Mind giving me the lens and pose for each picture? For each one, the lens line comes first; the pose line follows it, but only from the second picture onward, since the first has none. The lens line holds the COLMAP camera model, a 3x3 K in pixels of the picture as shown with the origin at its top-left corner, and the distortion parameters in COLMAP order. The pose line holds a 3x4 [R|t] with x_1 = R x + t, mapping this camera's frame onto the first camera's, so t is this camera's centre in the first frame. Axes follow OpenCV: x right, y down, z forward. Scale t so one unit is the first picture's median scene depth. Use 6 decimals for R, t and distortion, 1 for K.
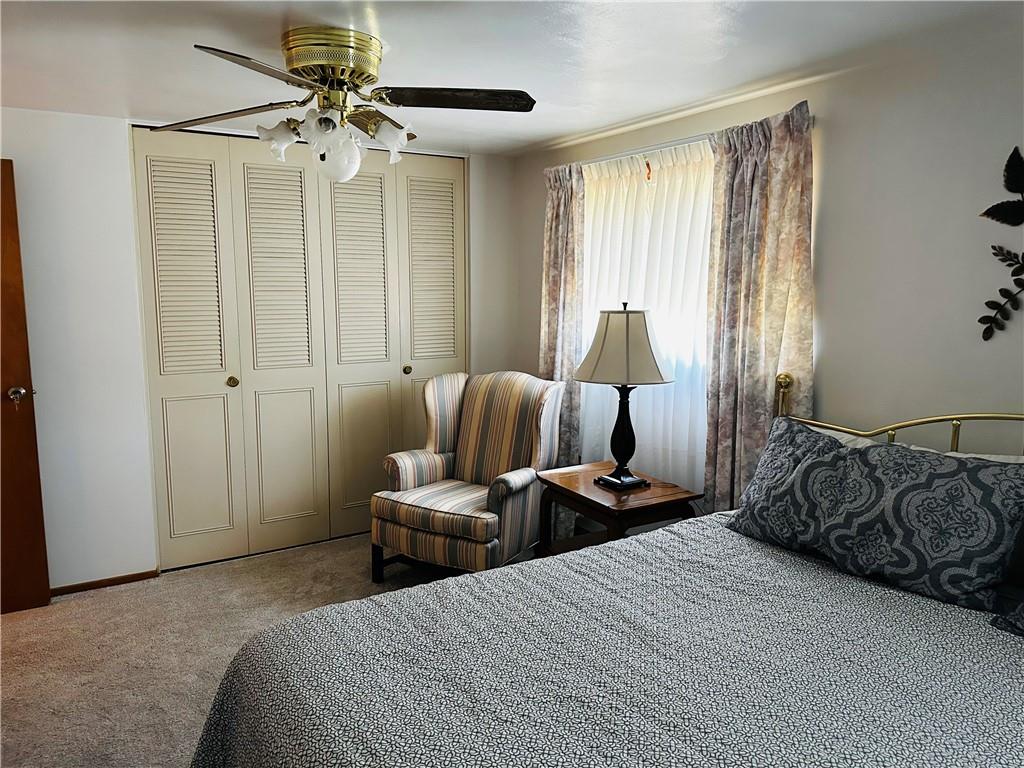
lens RADIAL K [[713.7, 0, 529.4], [0, 713.7, 380.1], [0, 0, 1]] dist [0.052882, -0.106325]
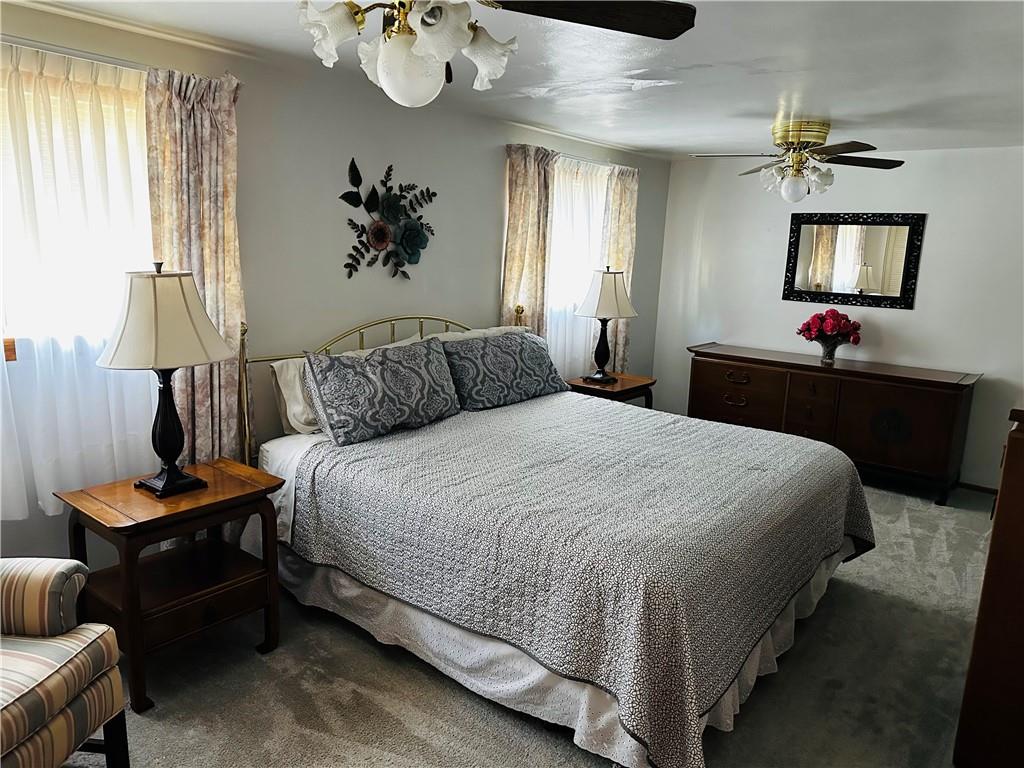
lens RADIAL K [[713.7, 0, 529.4], [0, 713.7, 380.1], [0, 0, 1]] dist [0.052882, -0.106325]
pose [[-0.376522, -0.186906, 0.907357, -1.026307], [0.075075, 0.970059, 0.230976, -0.176886], [-0.923361, 0.155087, -0.351217, 1.241121]]
